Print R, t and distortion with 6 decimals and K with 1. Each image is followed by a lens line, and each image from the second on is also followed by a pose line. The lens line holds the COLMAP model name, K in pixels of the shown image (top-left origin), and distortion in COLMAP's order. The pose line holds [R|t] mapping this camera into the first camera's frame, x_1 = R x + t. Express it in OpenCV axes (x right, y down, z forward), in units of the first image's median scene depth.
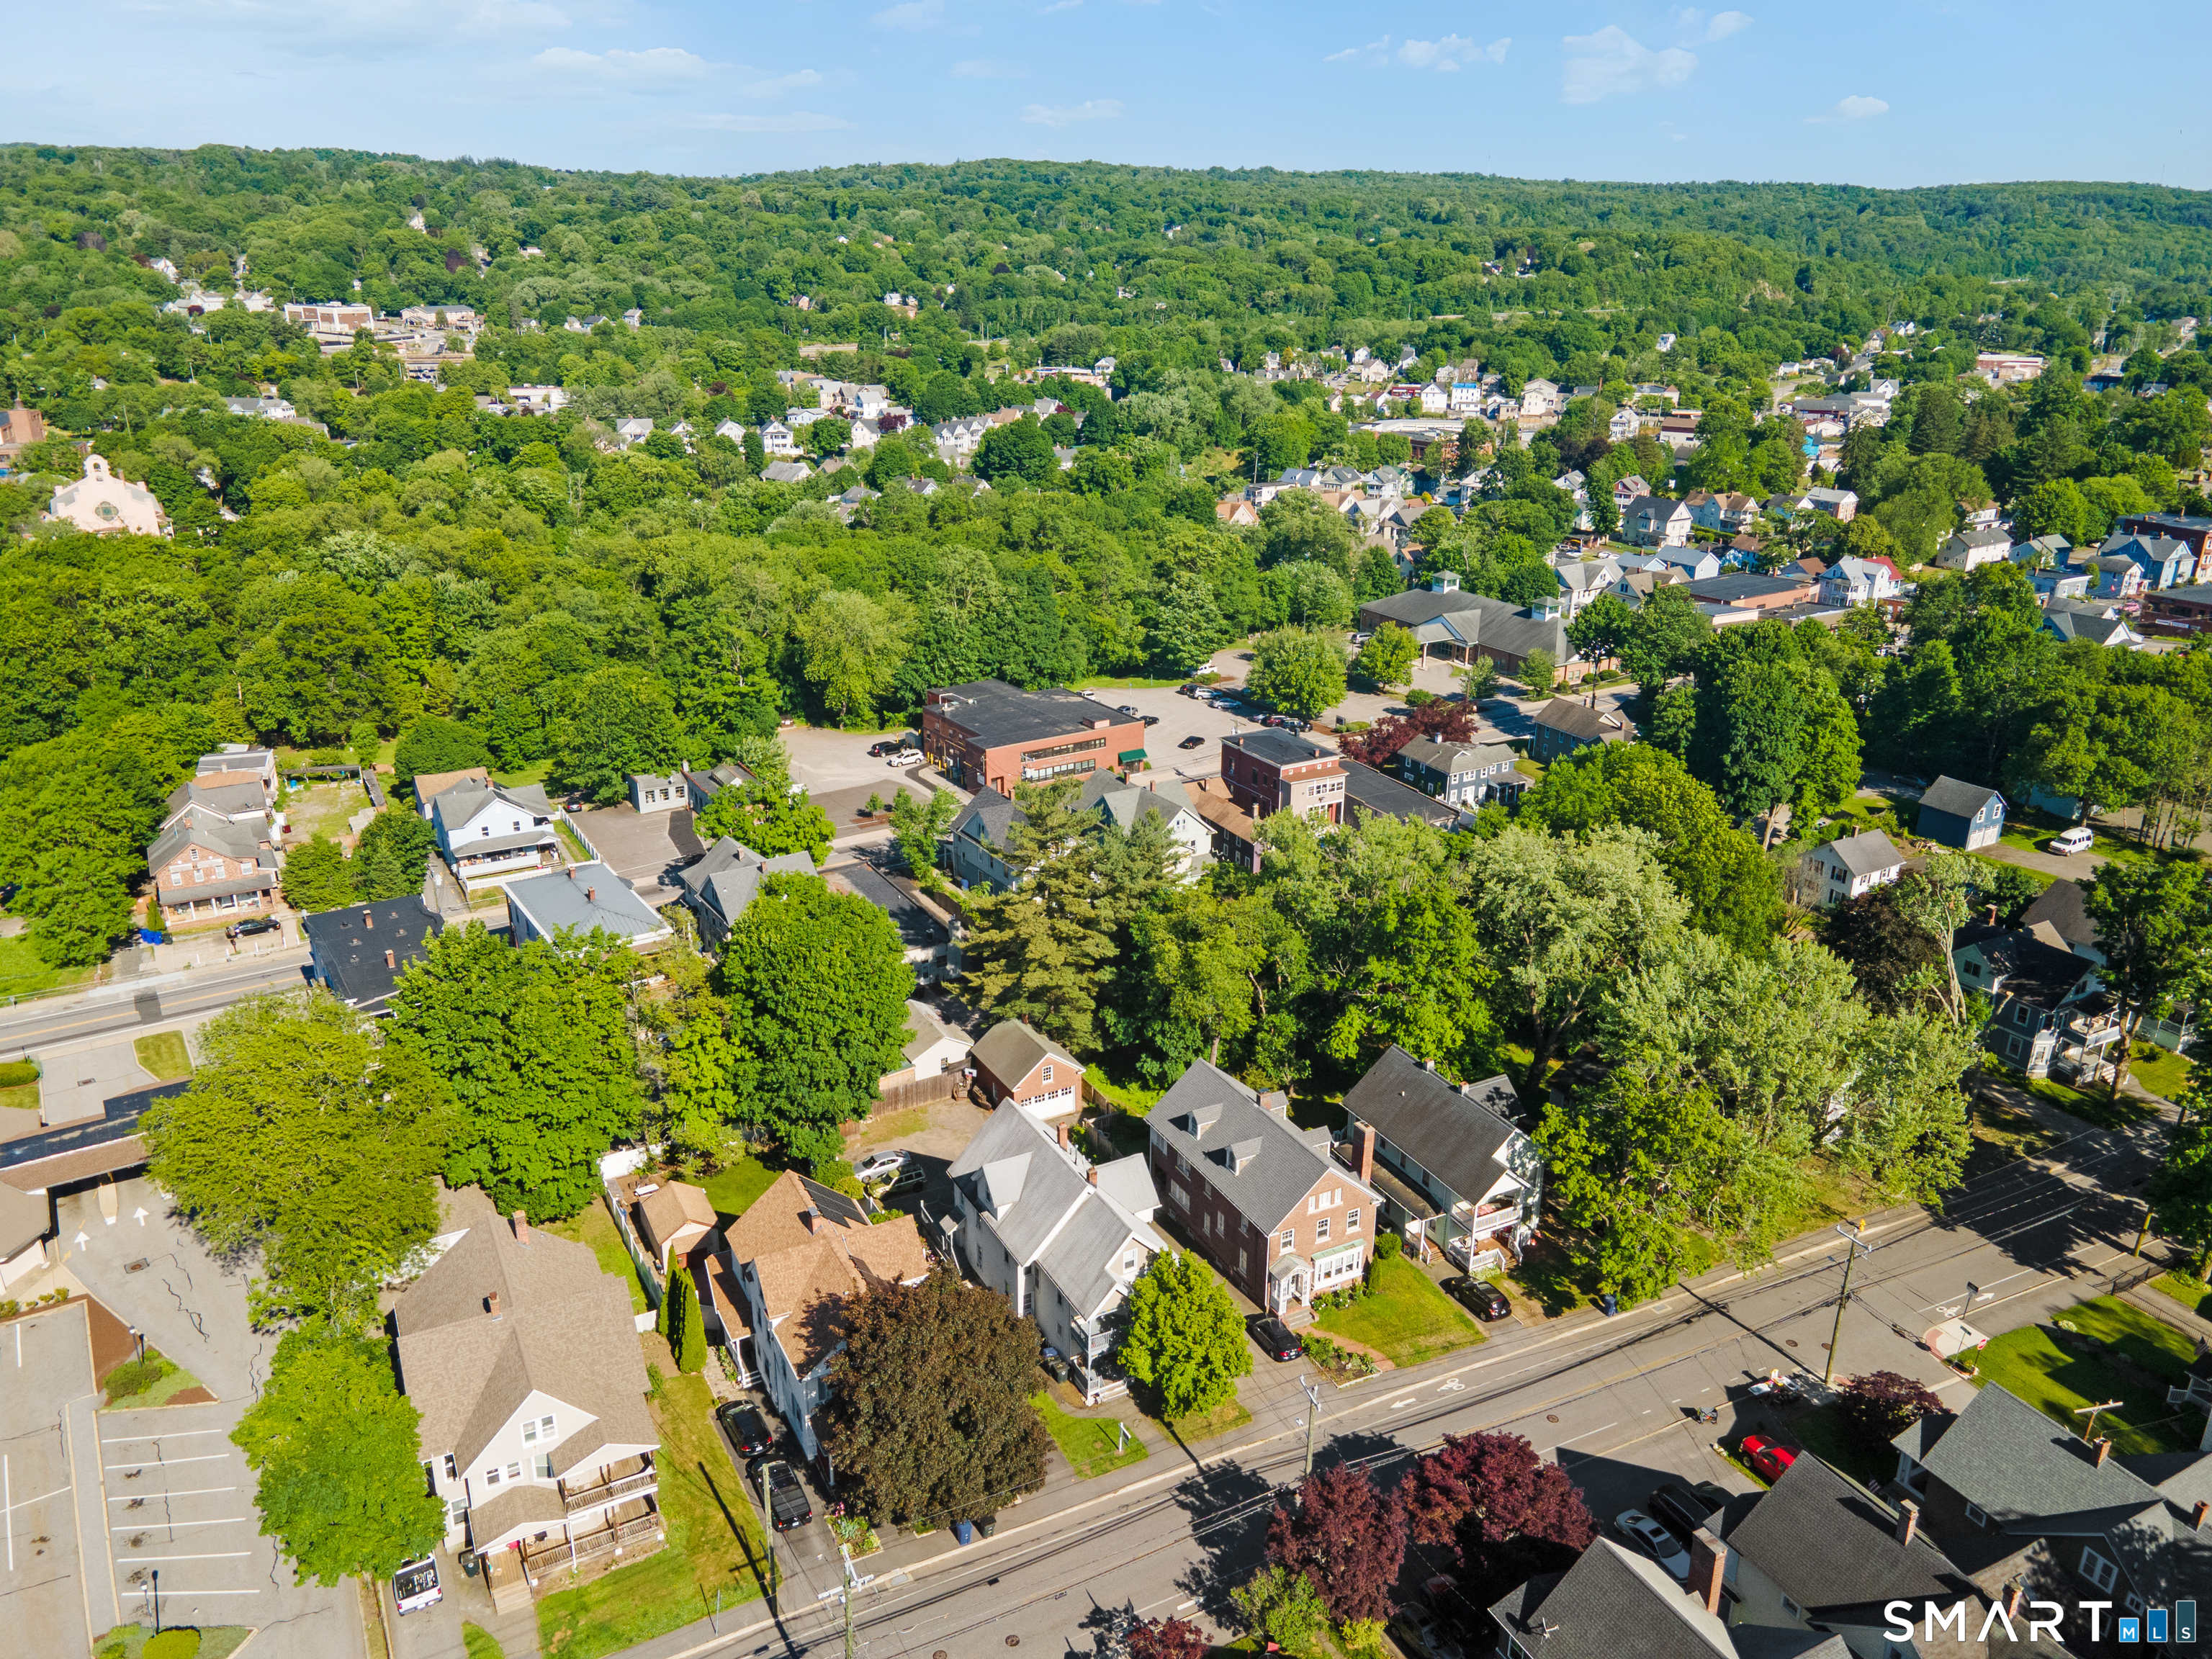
lens RADIAL K [[1623.9, 0, 1106.0], [0, 1623.9, 829.5], [0, 0, 1]] dist [0.027300, 0.004409]
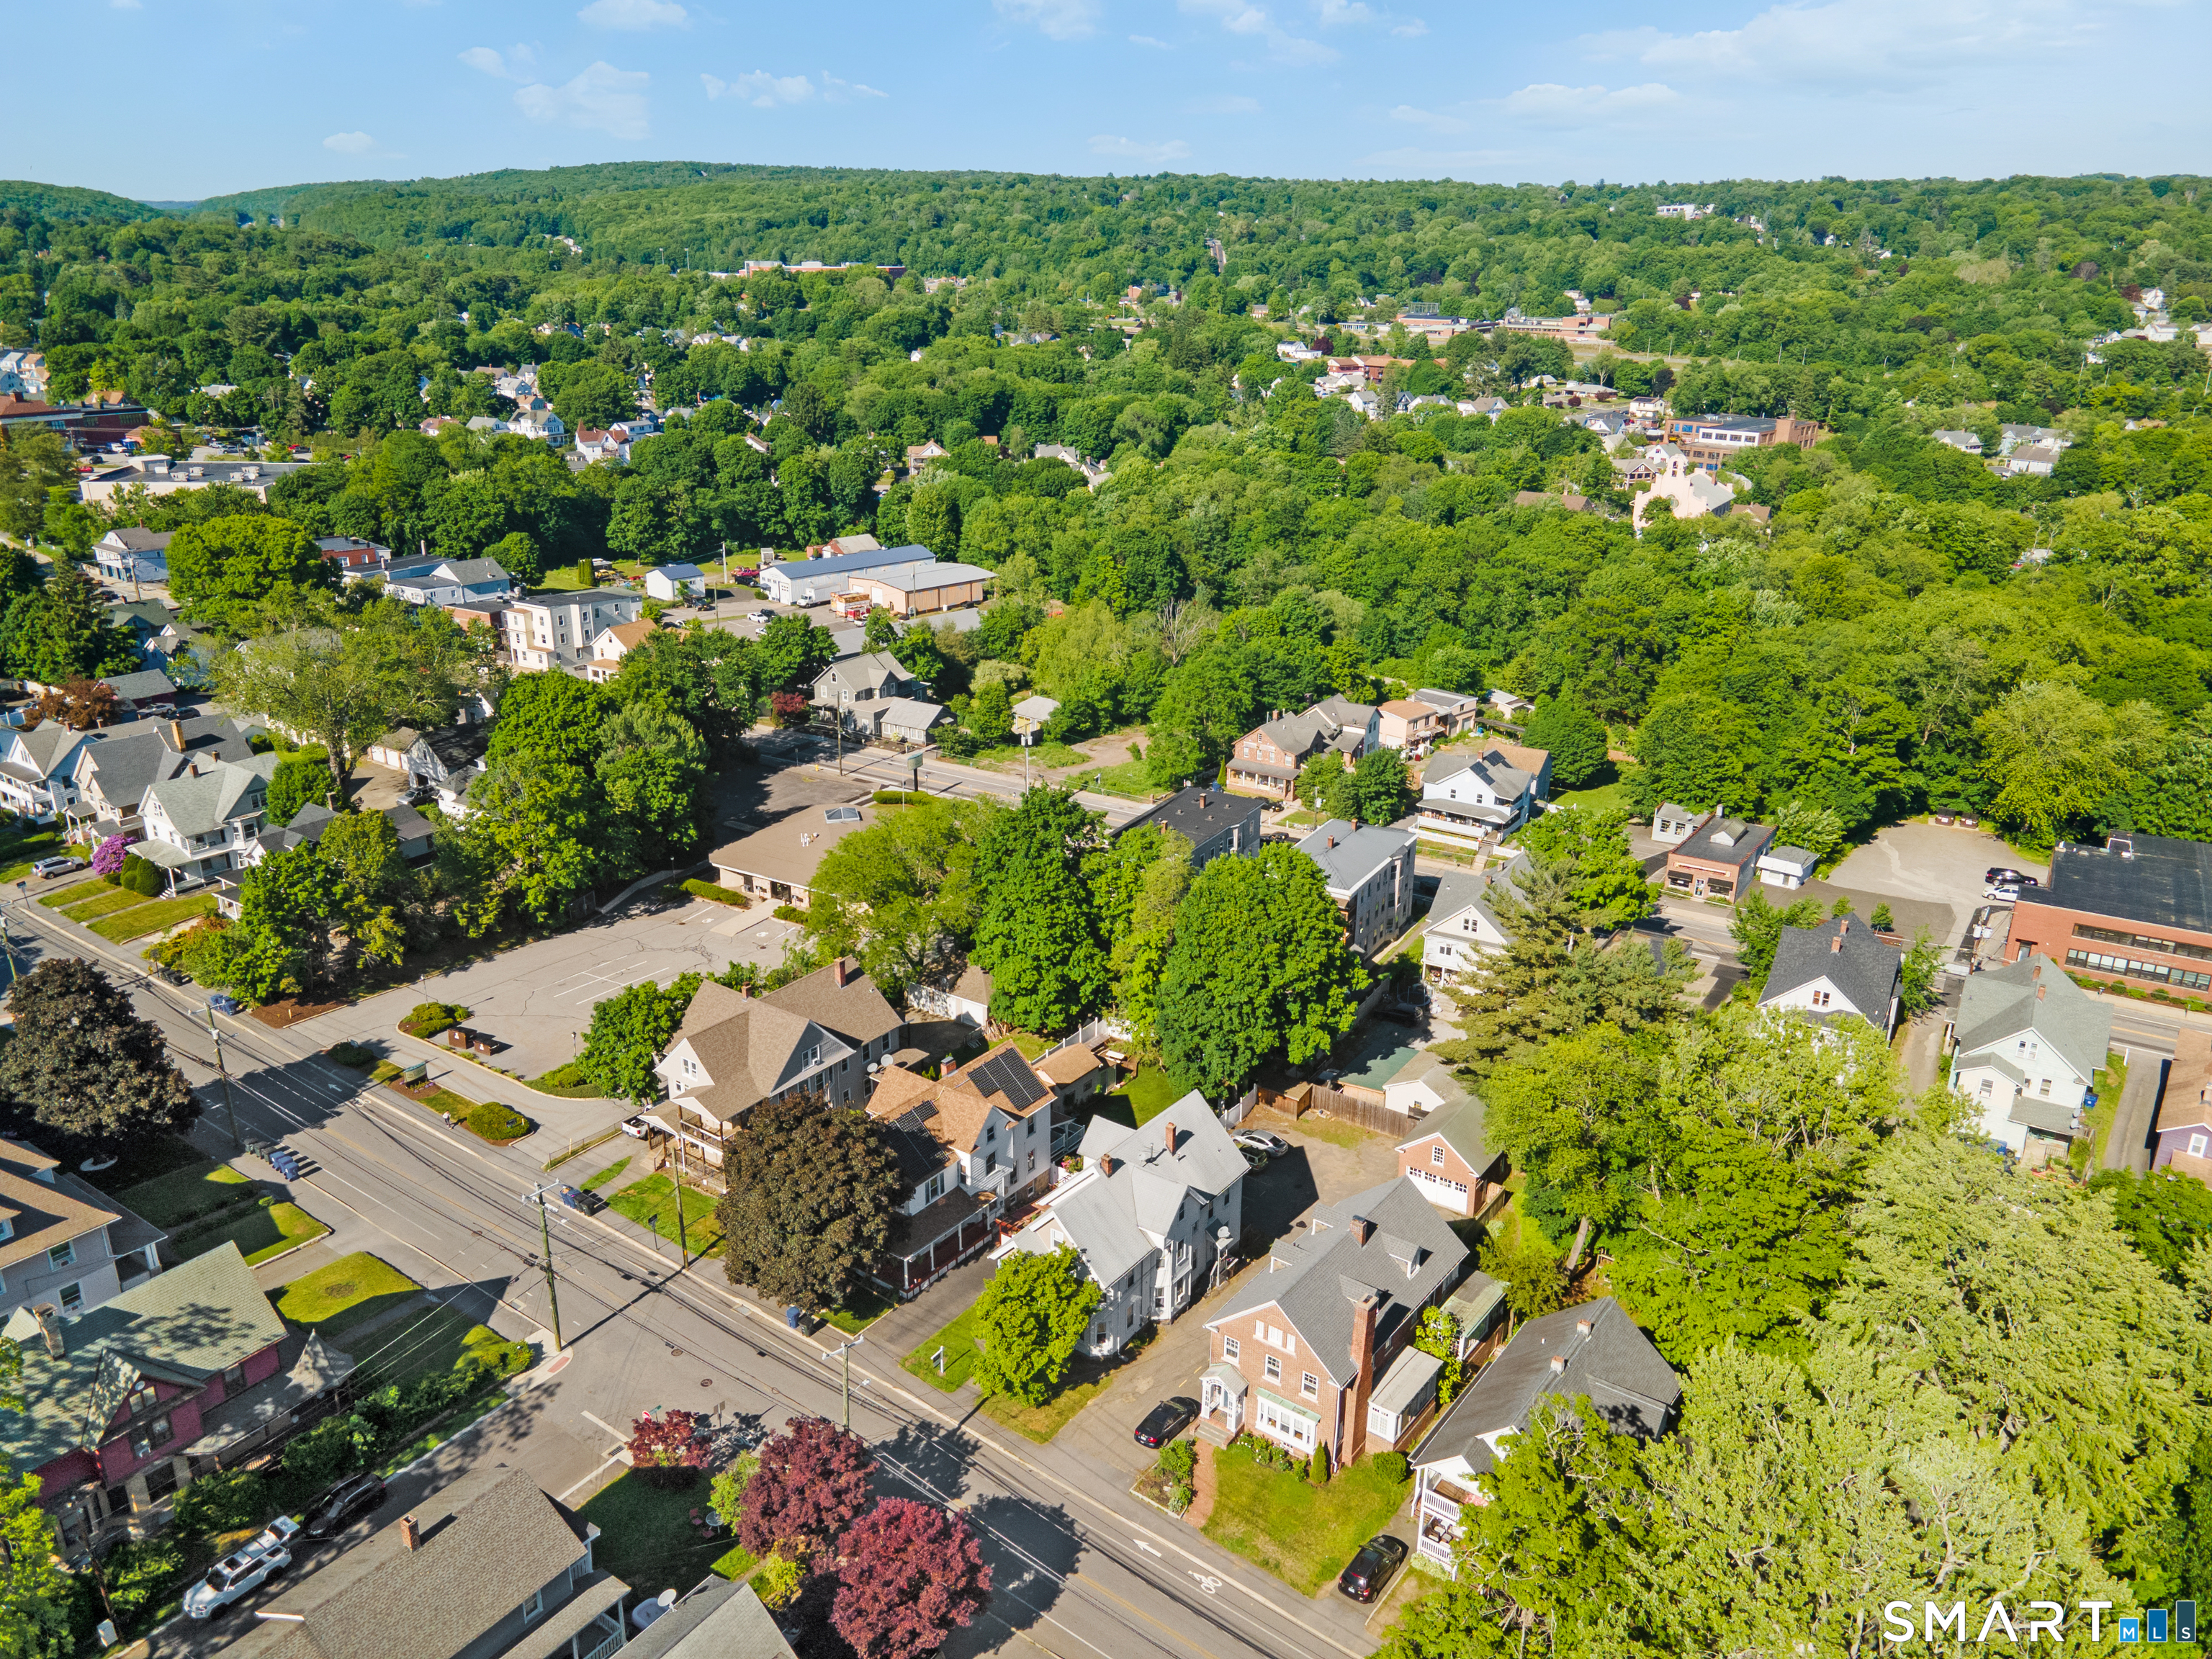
lens RADIAL K [[1610.5, 0, 1101.5], [0, 1610.5, 830.8], [0, 0, 1]] dist [0.029874, 0.011070]
pose [[0.437817, 0.302180, -0.846760, 0.605014], [-0.315477, 0.933573, 0.170044, -0.116555], [0.841897, 0.192685, 0.504065, 0.348728]]
